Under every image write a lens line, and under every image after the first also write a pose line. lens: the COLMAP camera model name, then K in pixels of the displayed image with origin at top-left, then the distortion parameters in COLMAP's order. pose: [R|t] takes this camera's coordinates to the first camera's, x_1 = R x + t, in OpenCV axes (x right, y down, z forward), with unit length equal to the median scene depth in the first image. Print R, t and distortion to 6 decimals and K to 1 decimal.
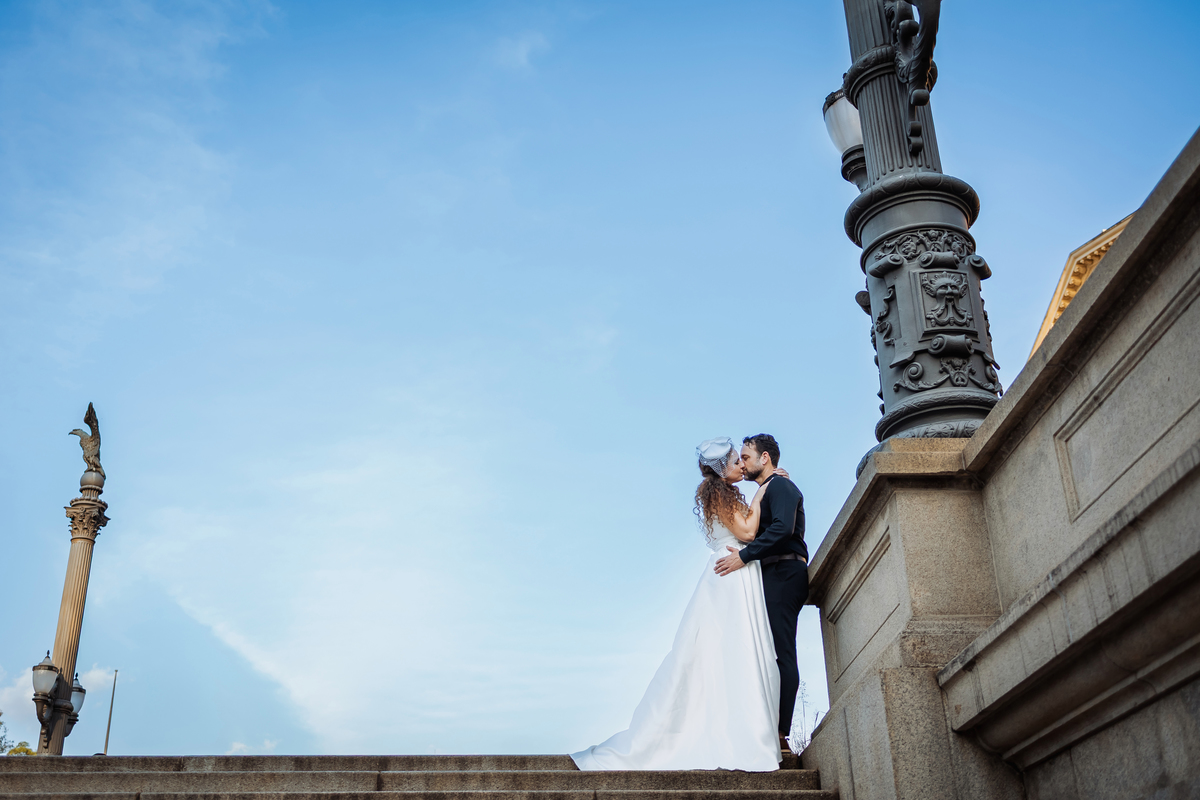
lens RADIAL K [[1305.7, 0, 507.3], [0, 1305.7, 378.9], [0, 0, 1]] dist [0.001486, 0.006425]
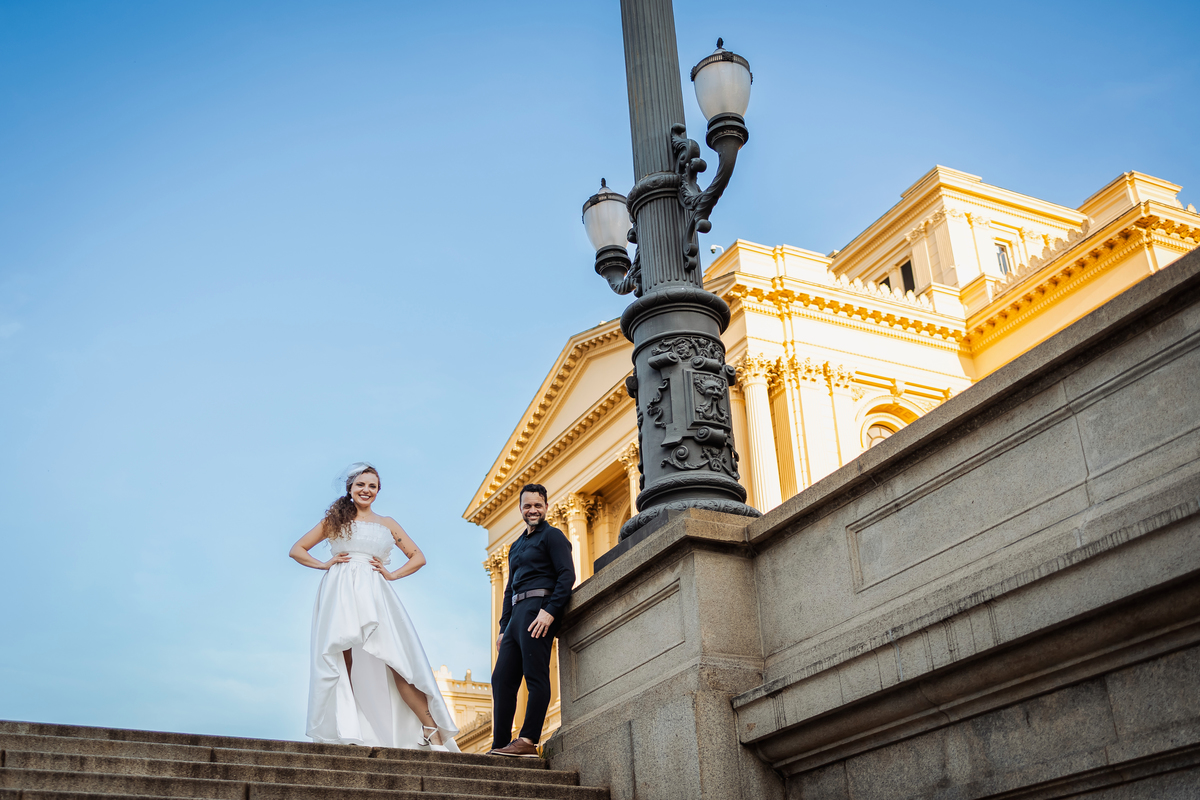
lens RADIAL K [[1324.7, 0, 512.7], [0, 1324.7, 424.8], [0, 0, 1]] dist [0.004877, 0.003784]
pose [[0.915649, 0.160555, 0.368524, -0.290752], [-0.166684, 0.985890, -0.015374, 0.013593], [-0.365792, -0.047350, 0.929491, -0.083412]]
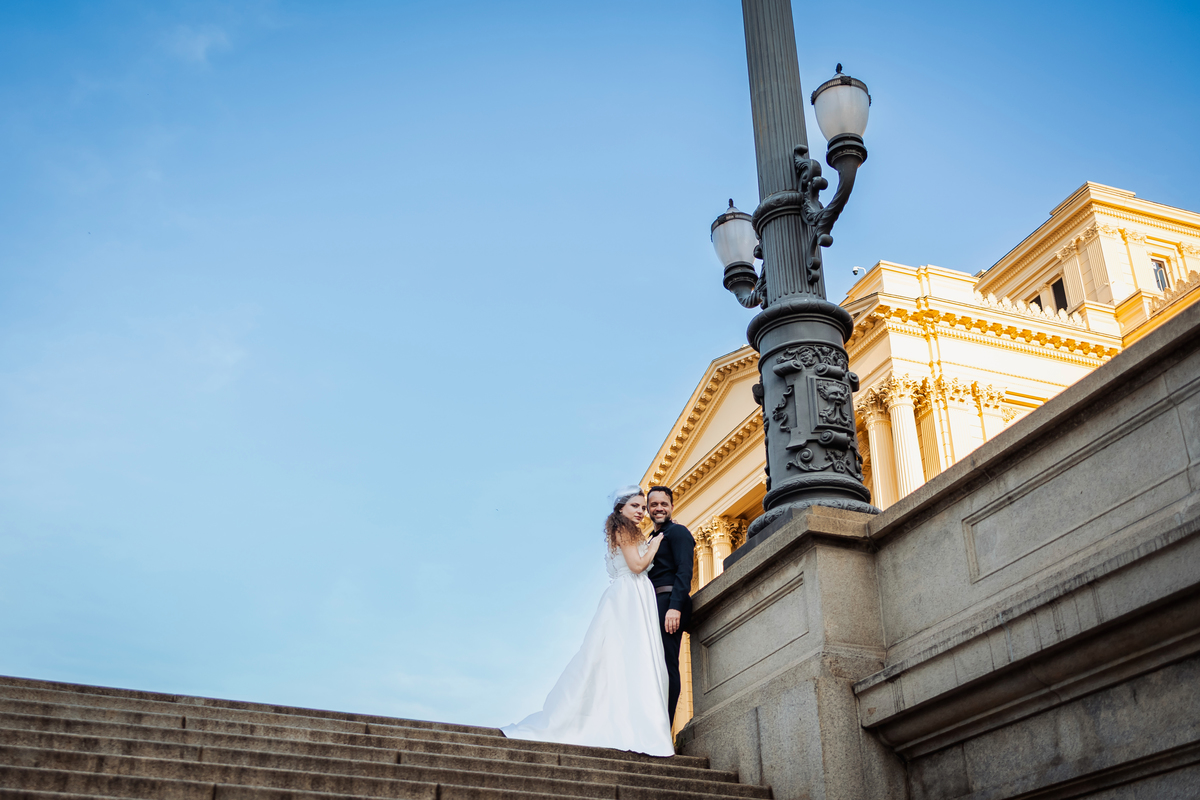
lens RADIAL K [[1305.7, 0, 507.3], [0, 1305.7, 378.9], [0, 0, 1]] dist [0.001486, 0.006425]
pose [[0.952047, 0.170448, 0.254074, -0.301793], [-0.163224, 0.985351, -0.049412, 0.031304], [-0.258774, 0.005571, 0.965922, -0.151148]]
